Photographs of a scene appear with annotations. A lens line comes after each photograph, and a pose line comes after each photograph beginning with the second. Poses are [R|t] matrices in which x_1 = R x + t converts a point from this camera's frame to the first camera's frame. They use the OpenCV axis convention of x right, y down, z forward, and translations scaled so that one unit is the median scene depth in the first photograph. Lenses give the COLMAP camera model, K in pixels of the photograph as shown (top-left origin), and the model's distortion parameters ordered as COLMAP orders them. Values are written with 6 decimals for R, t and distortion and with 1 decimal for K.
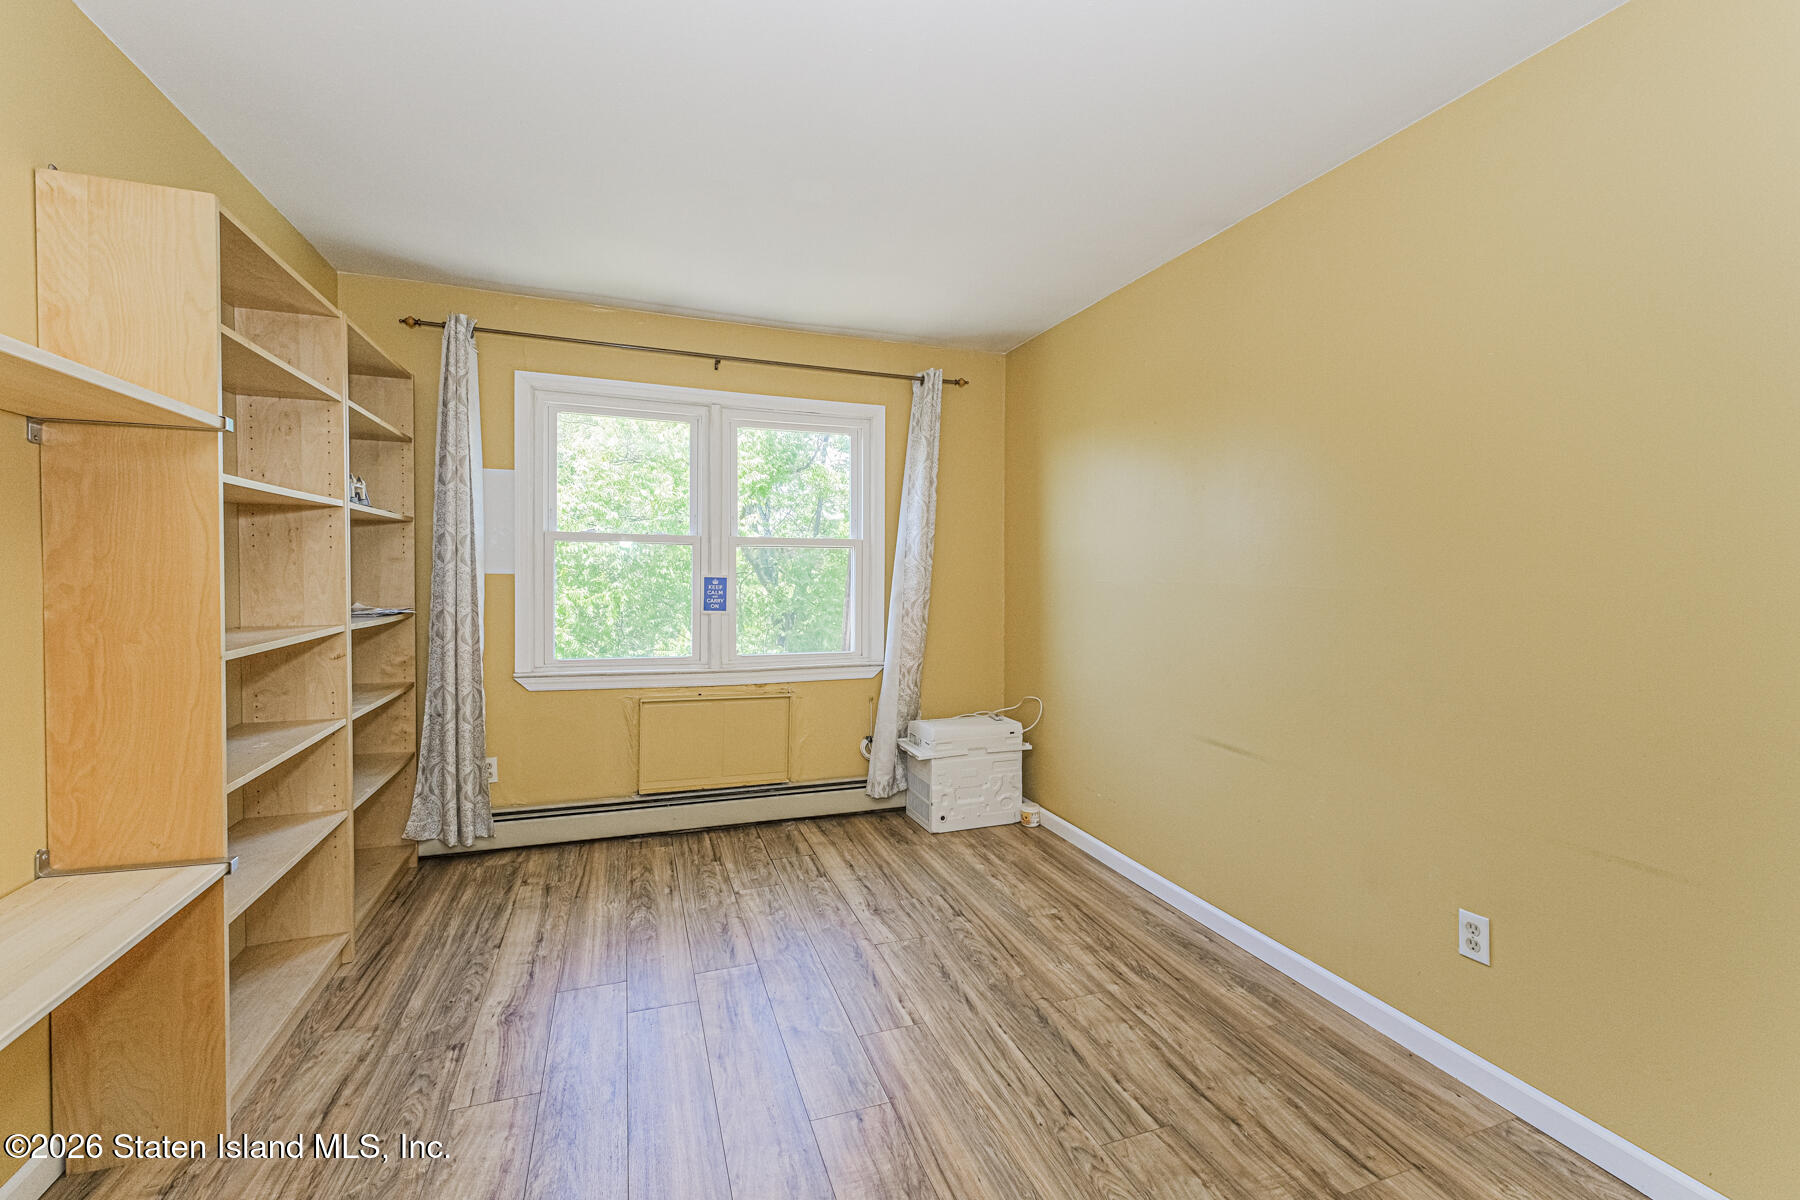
lens RADIAL K [[753.0, 0, 910.4], [0, 753.0, 593.7], [0, 0, 1]] dist [-0.007500, -0.000732]
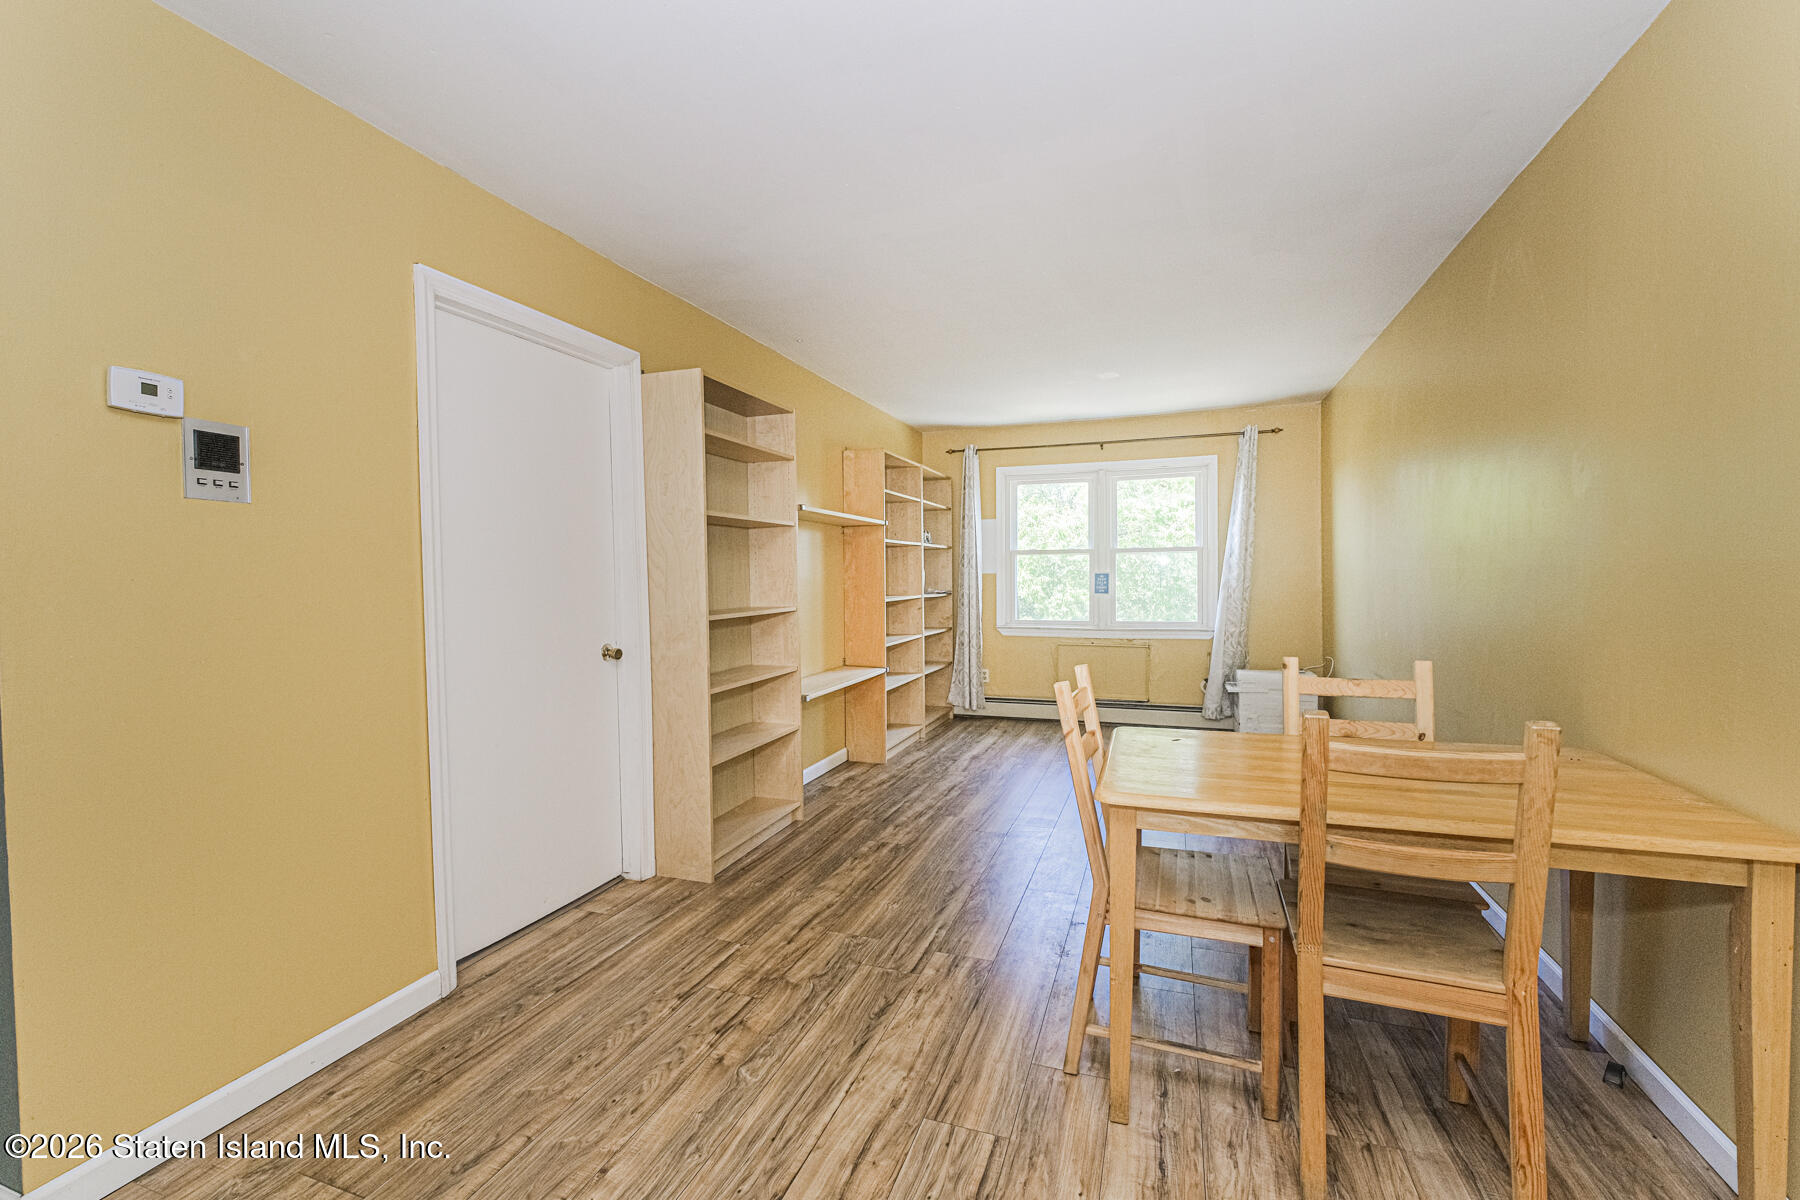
lens RADIAL K [[753.0, 0, 900.4], [0, 753.0, 594.4], [0, 0, 1]] dist [-0.007500, -0.000732]
pose [[0.761344, -0.002197, -0.648345, 0.530028], [-0.001578, 0.999985, -0.005242, 0.037919], [0.648347, 0.005014, 0.761329, -0.615458]]
